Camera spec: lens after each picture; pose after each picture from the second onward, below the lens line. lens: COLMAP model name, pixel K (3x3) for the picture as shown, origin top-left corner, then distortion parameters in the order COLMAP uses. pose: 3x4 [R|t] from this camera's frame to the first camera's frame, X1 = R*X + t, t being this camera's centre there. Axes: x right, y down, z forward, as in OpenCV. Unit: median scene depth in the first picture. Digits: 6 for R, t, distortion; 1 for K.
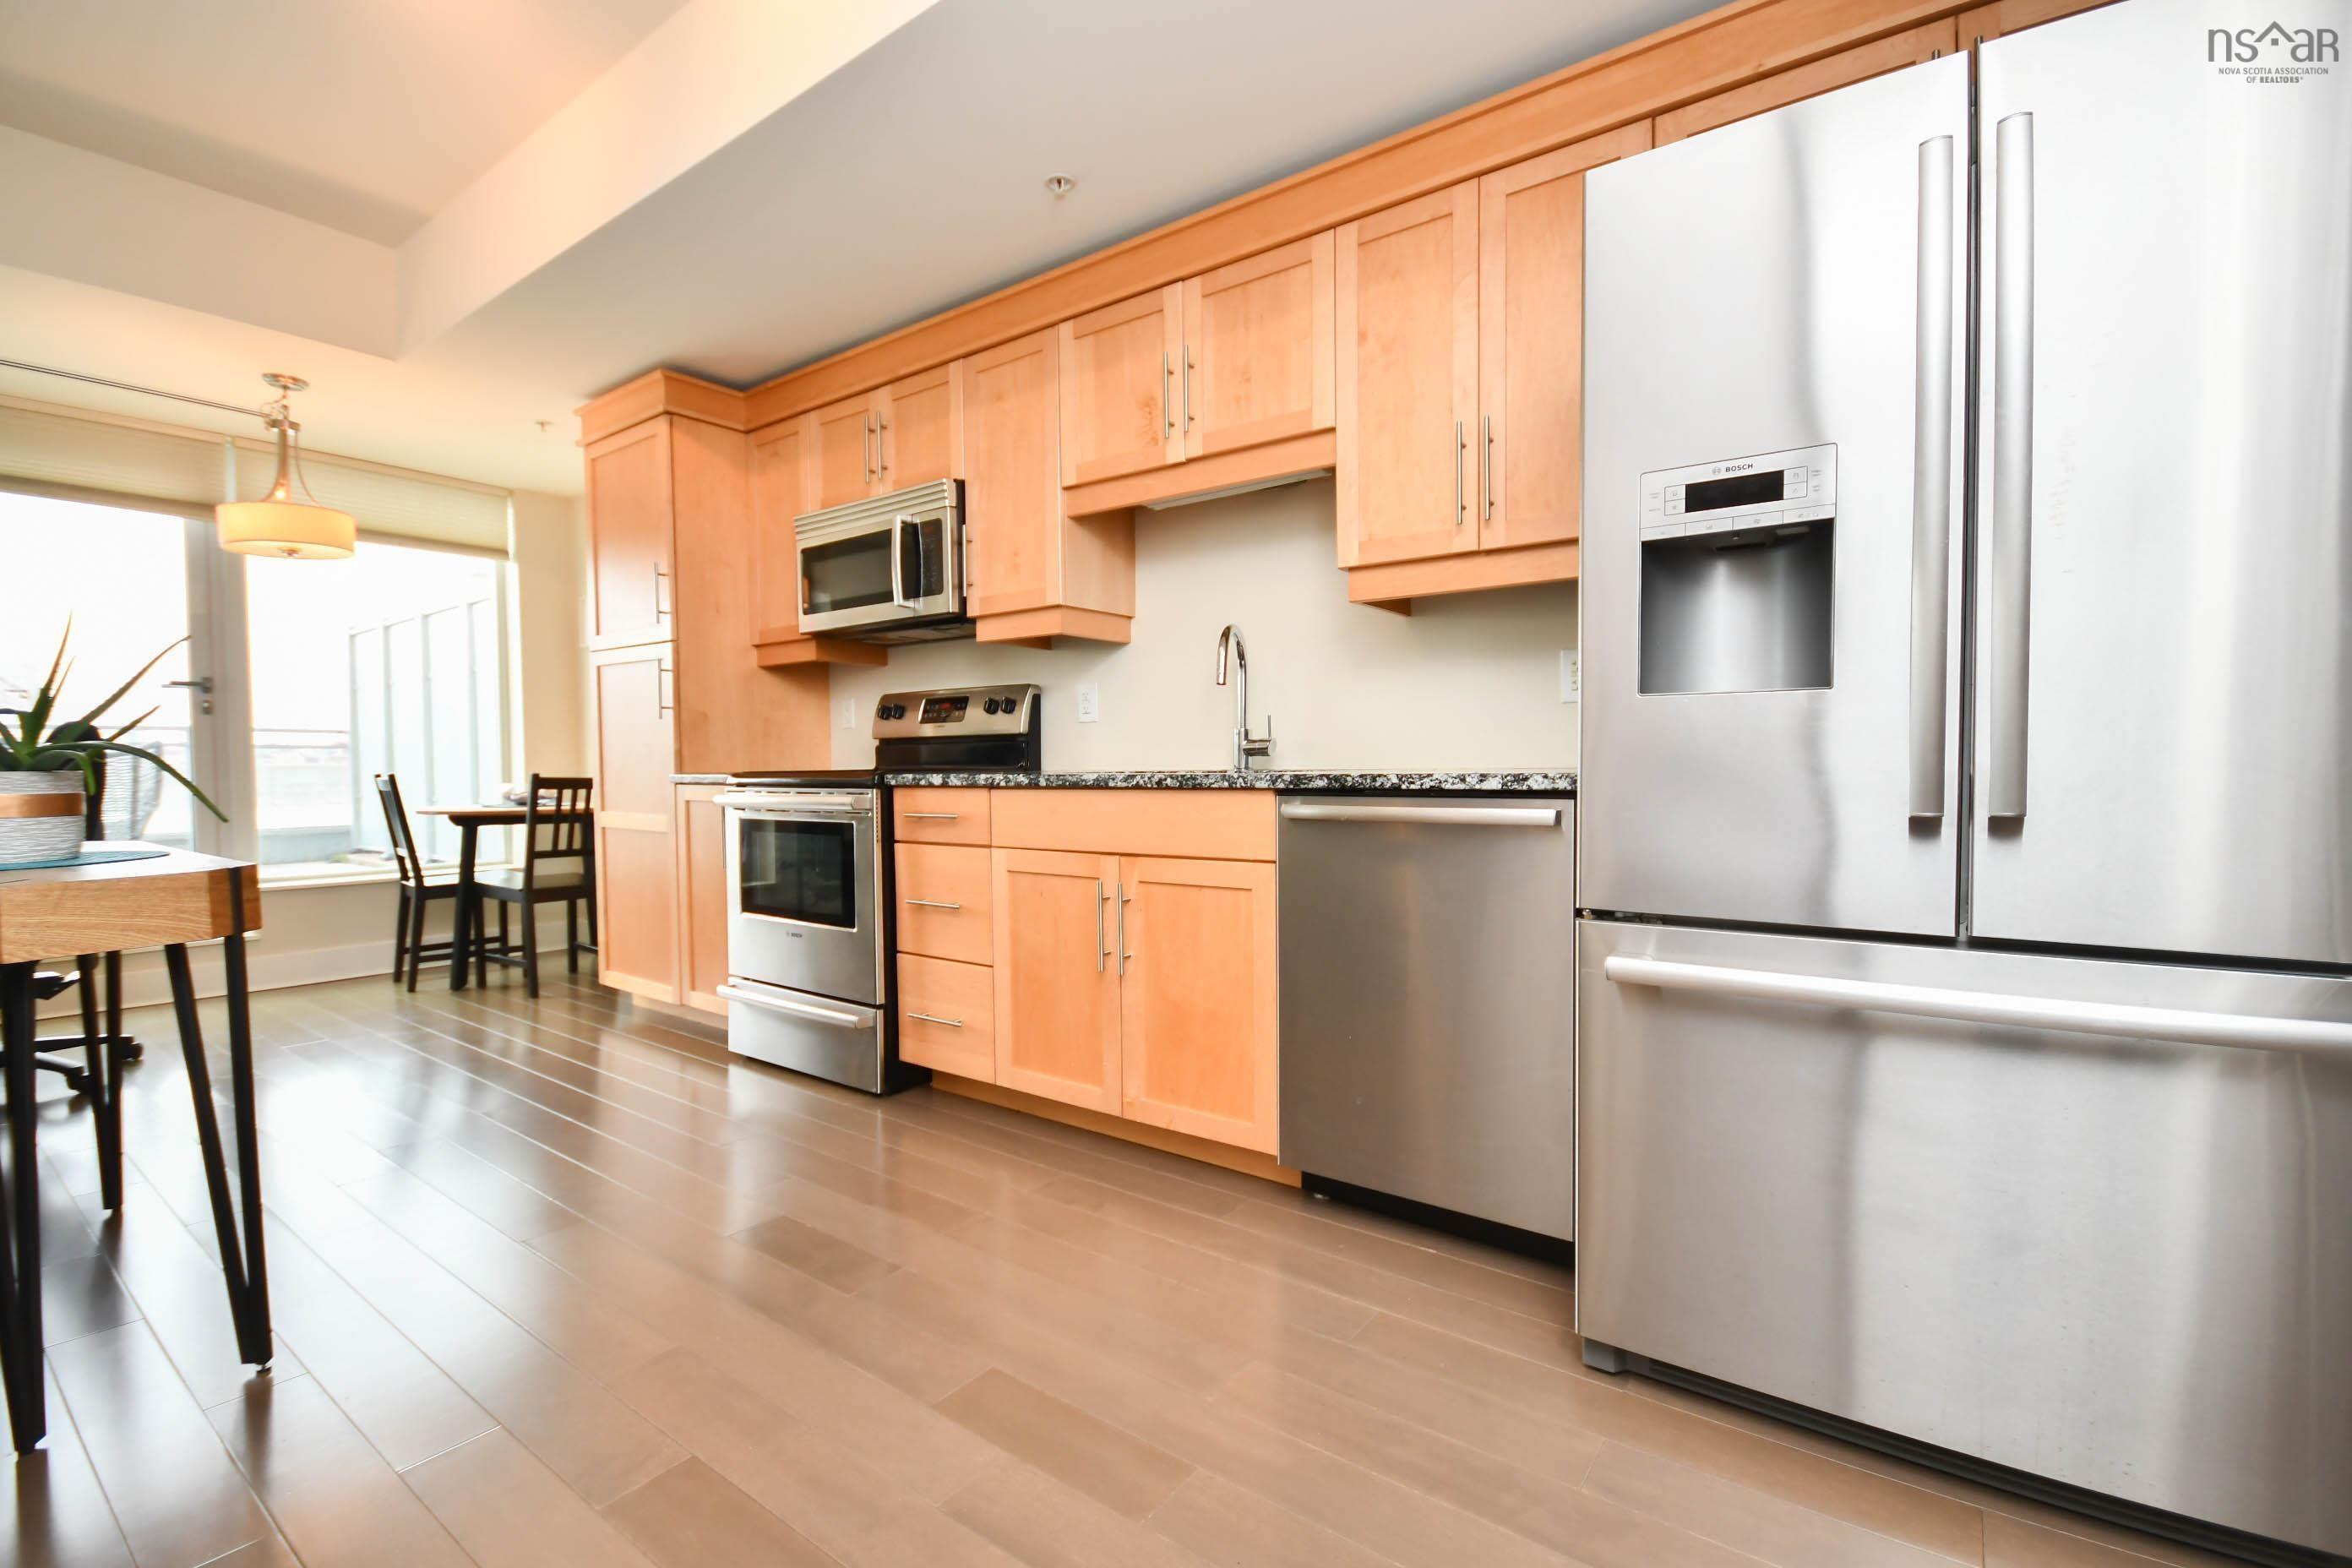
lens RADIAL K [[1032.0, 0, 1173.3], [0, 1032.0, 785.9], [0, 0, 1]] dist [0.010404, -0.011030]
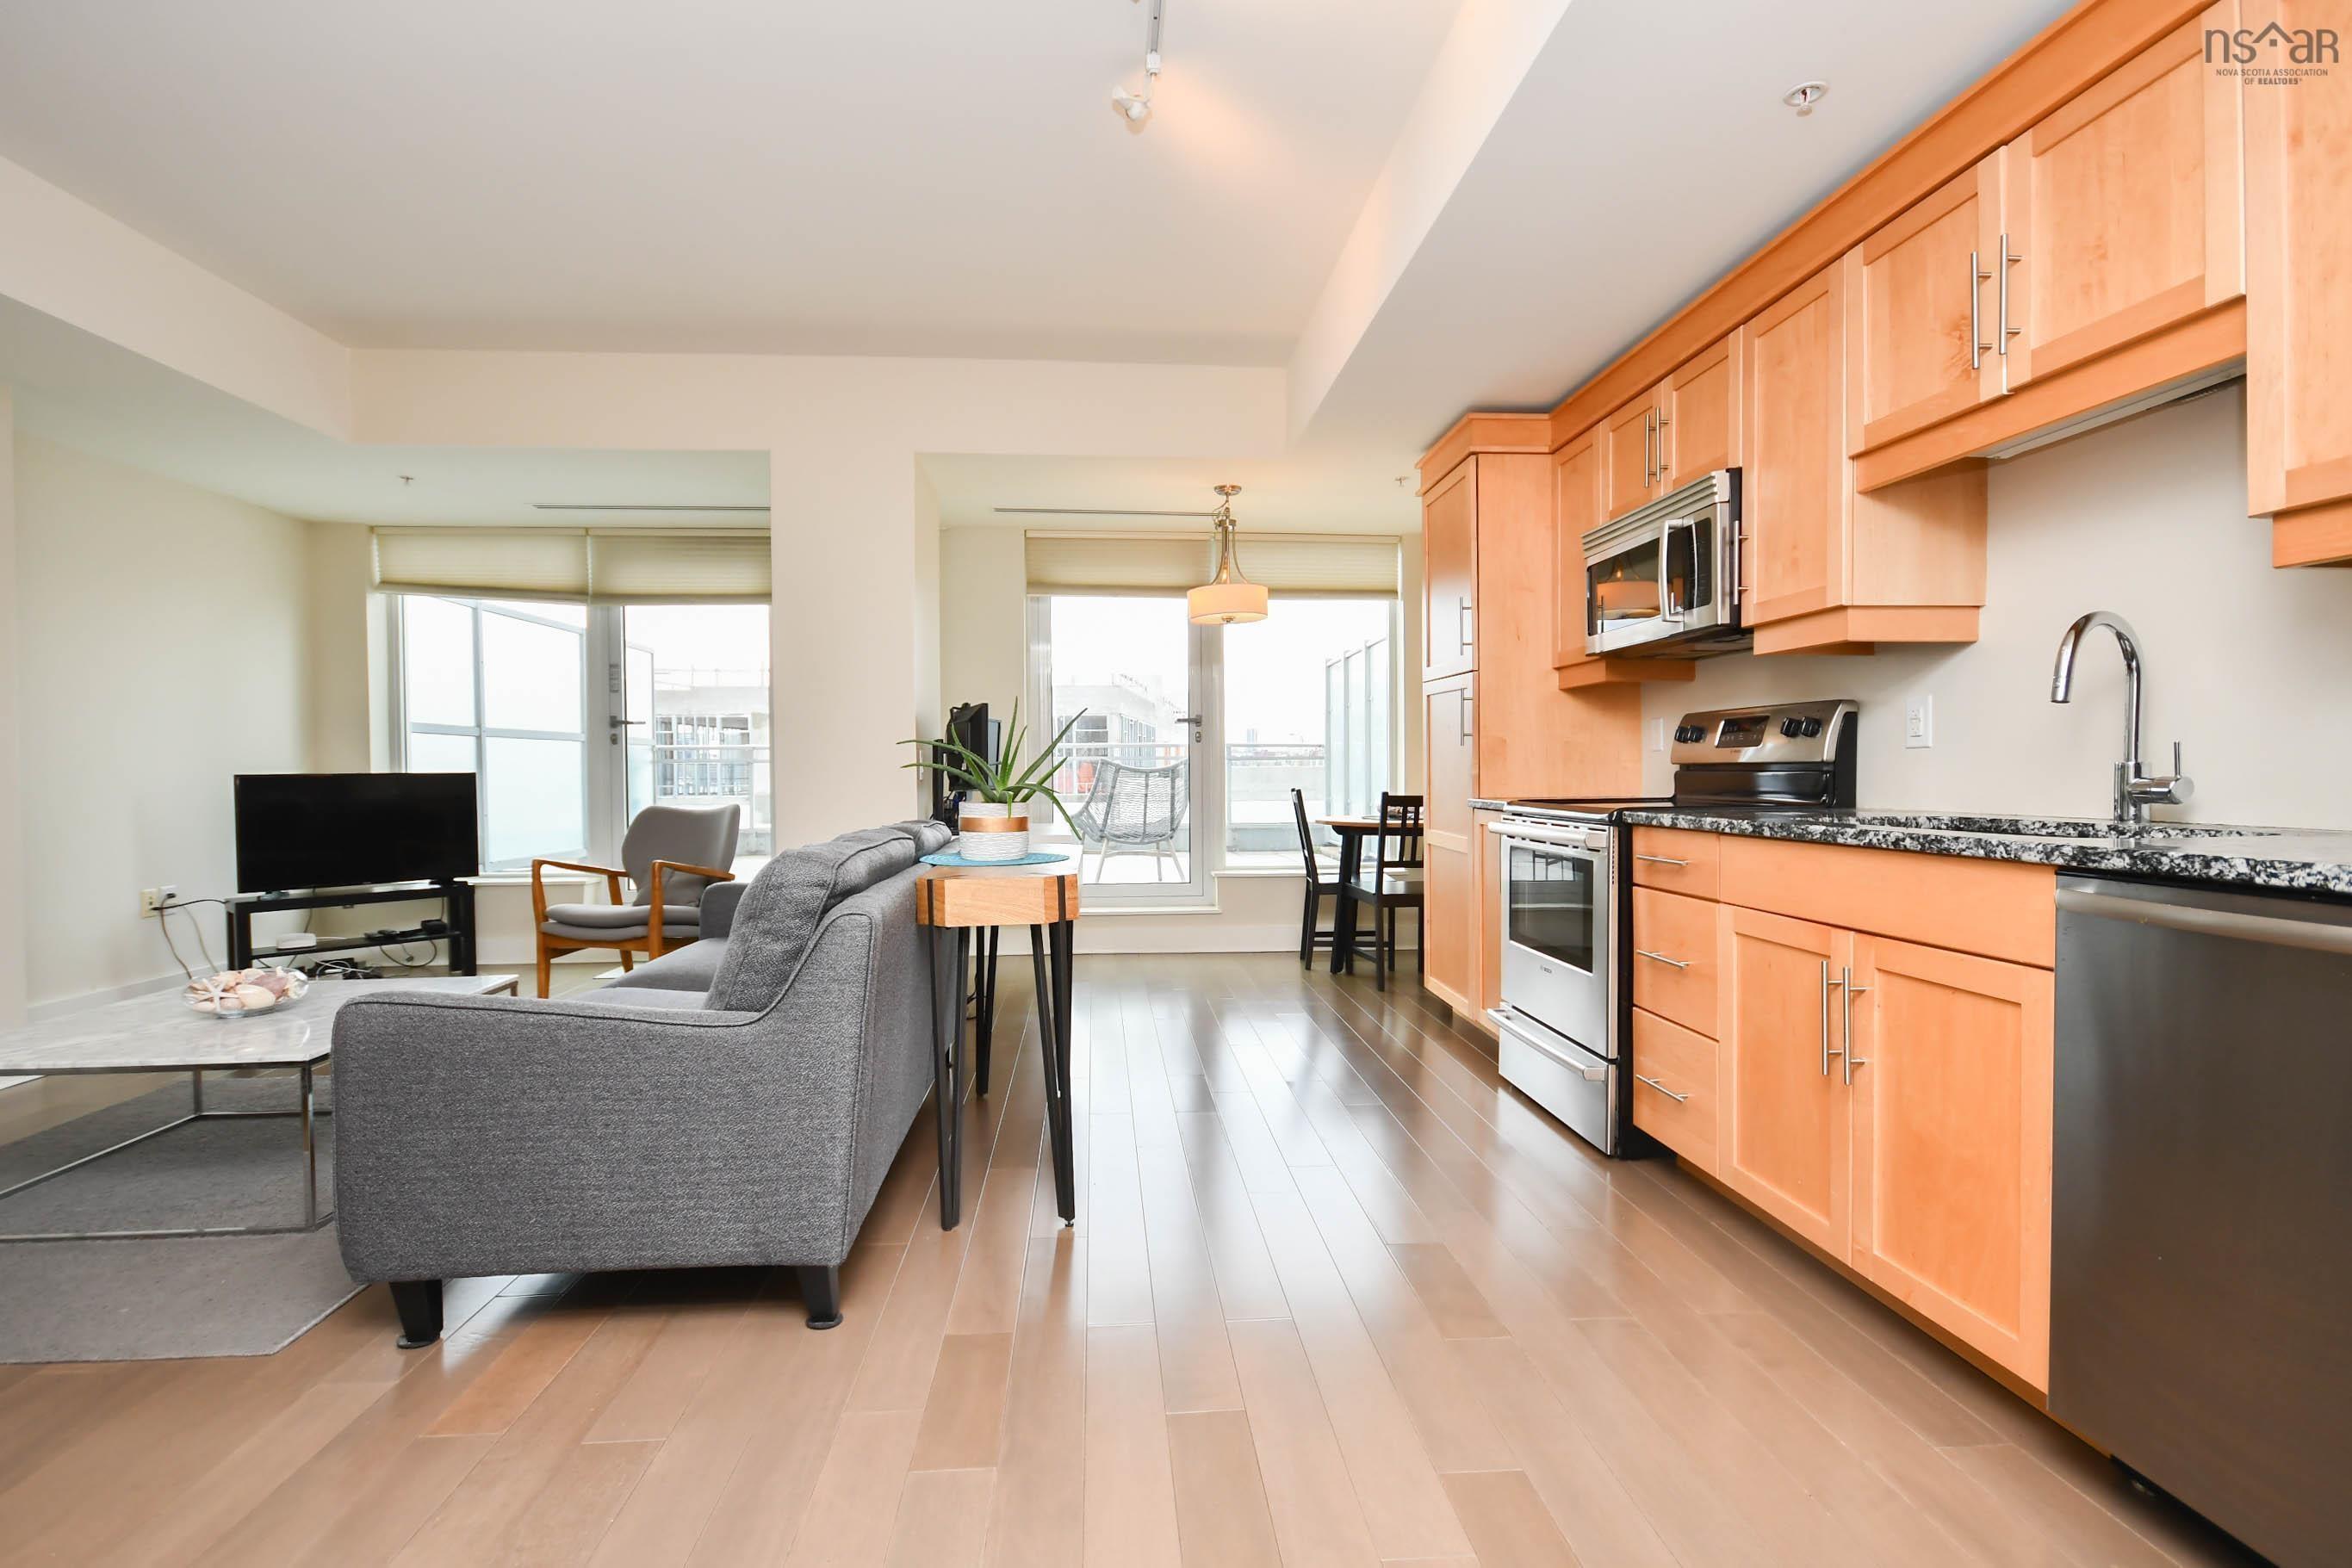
lens RADIAL K [[1102.3, 0, 1176.0], [0, 1102.3, 784.0], [0, 0, 1]] dist [0.028827, -0.018277]
pose [[0.654956, 0.015389, -0.755511, 0.201343], [-0.017584, 0.999832, 0.005121, -0.032491], [0.755463, 0.009931, 0.655116, 0.051308]]
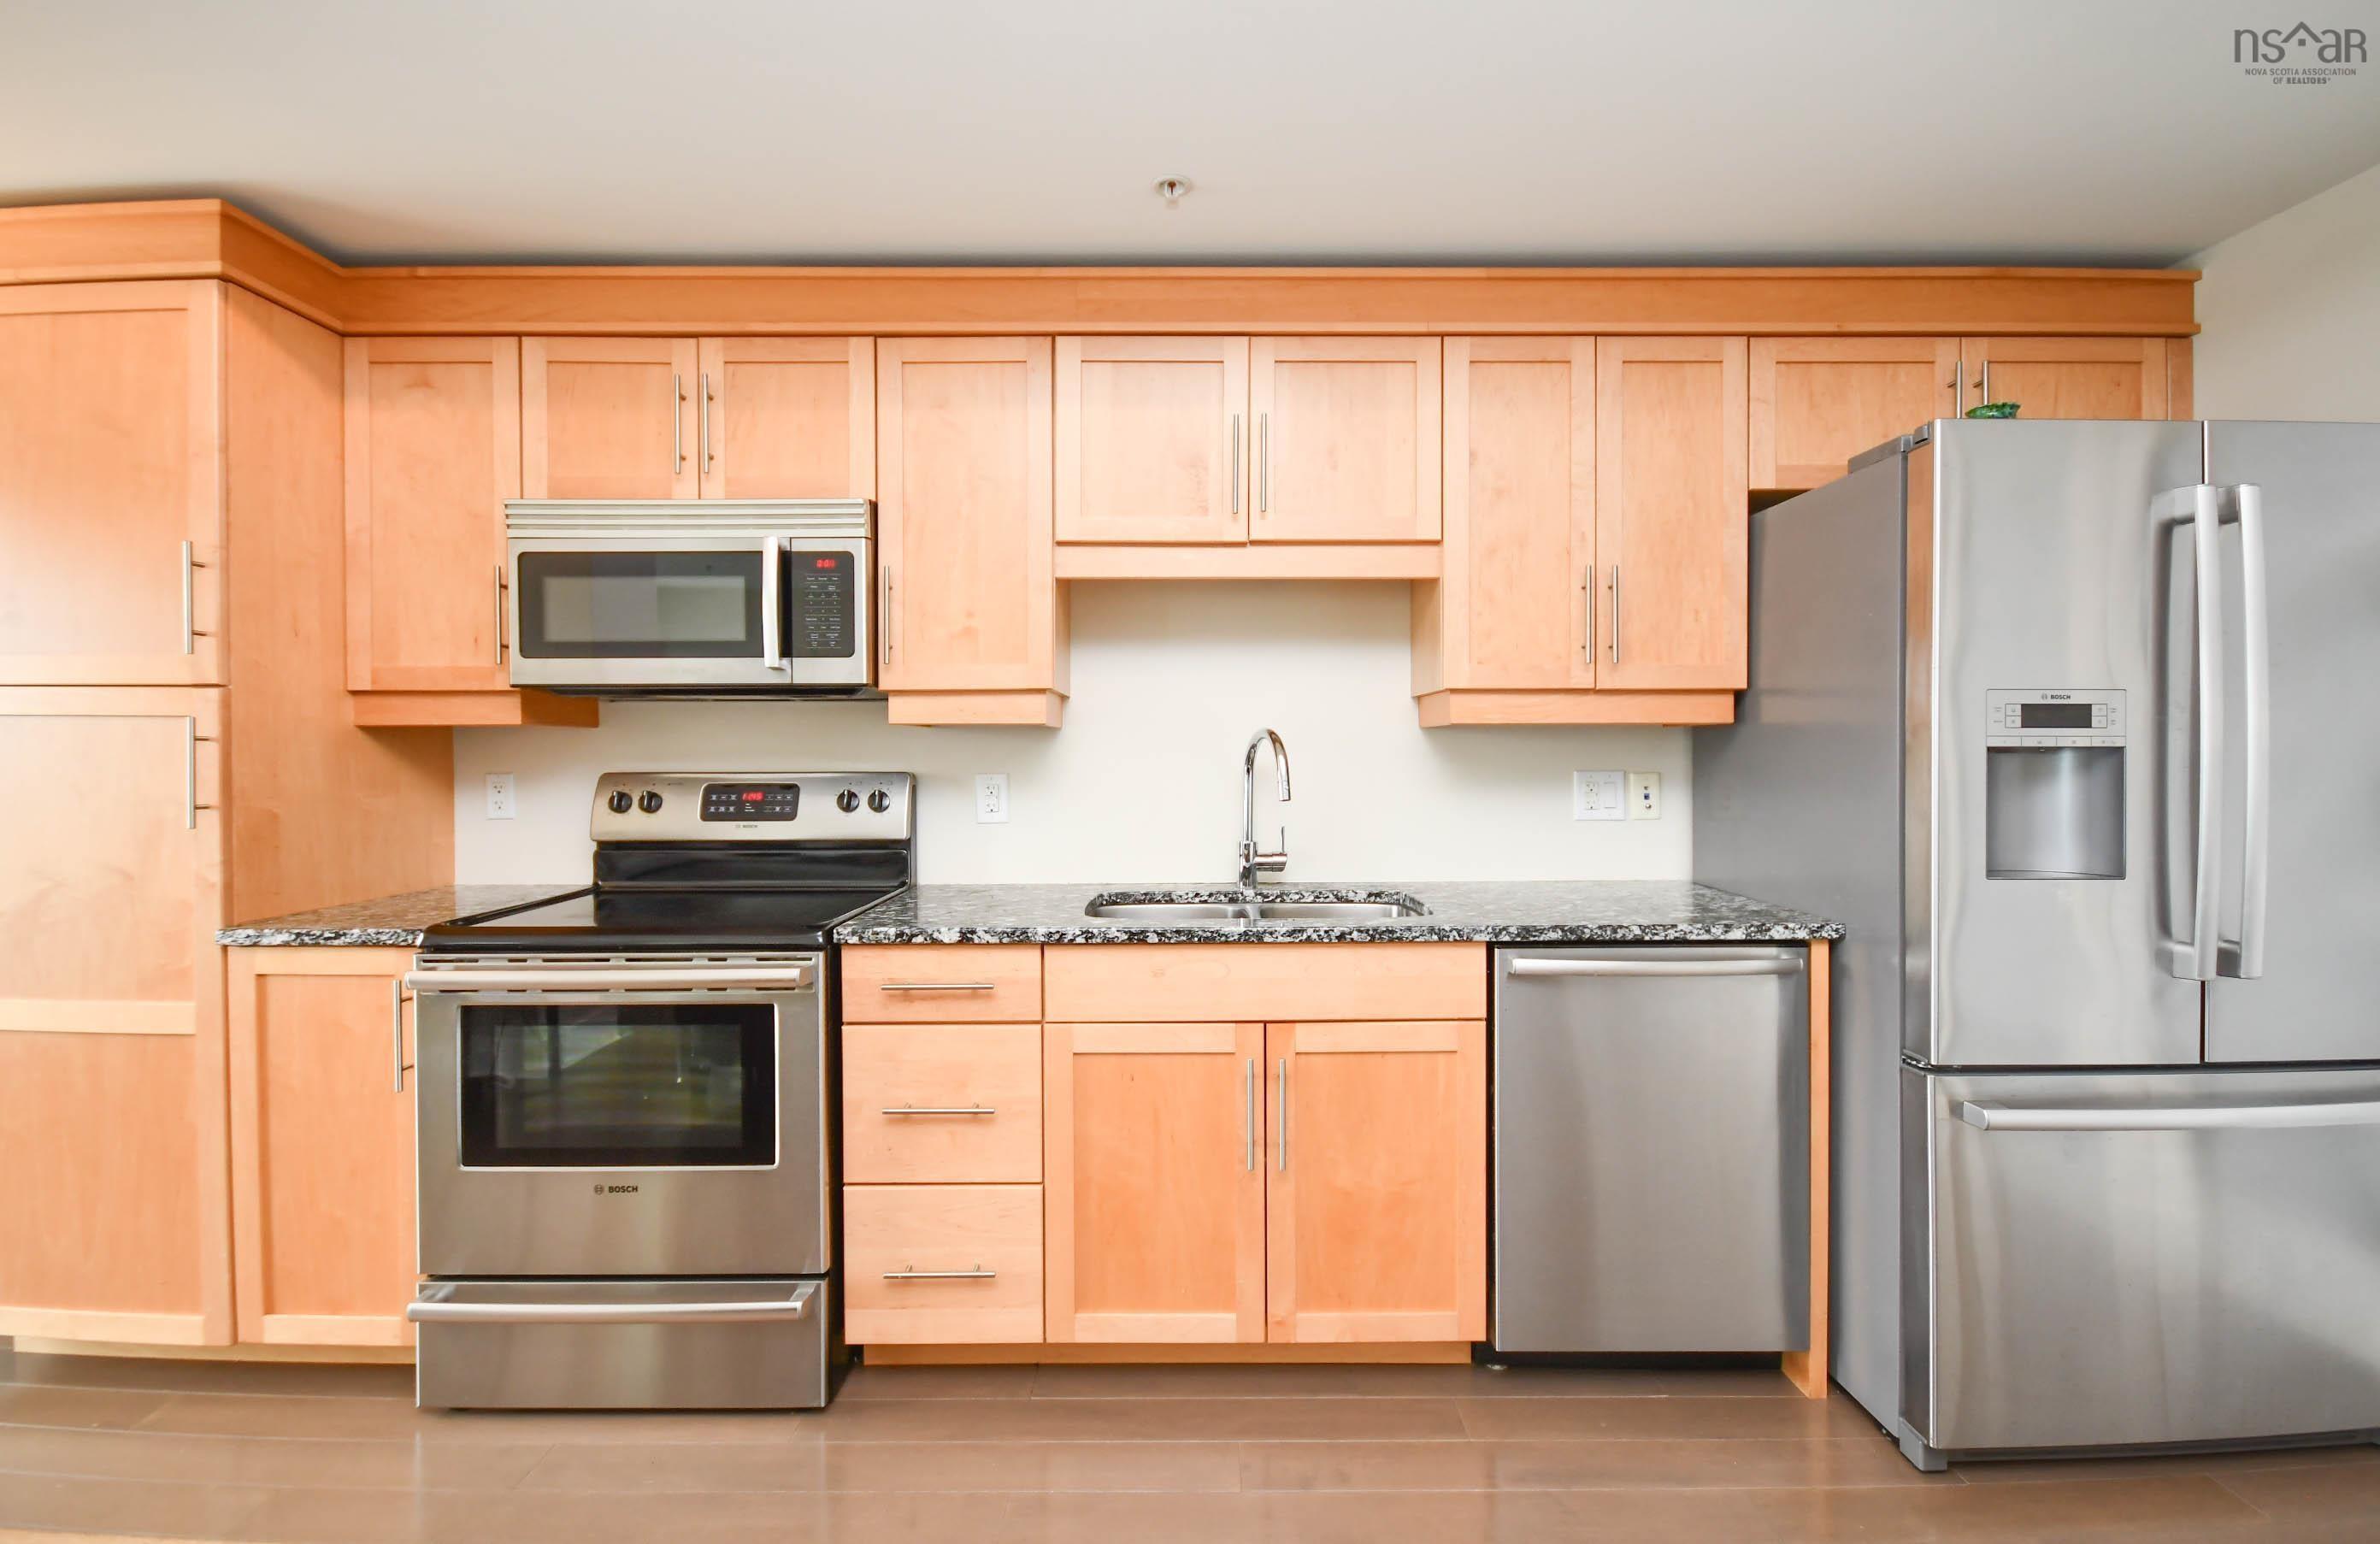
lens RADIAL K [[1046.9, 0, 1193.7], [0, 1046.9, 755.4], [0, 0, 1]] dist [-0.001754, -0.000618]
pose [[0.801107, 0.006311, 0.598488, -0.492862], [0.008946, 0.999706, -0.022517, -0.104914], [-0.598455, 0.023392, 0.800815, 0.297796]]
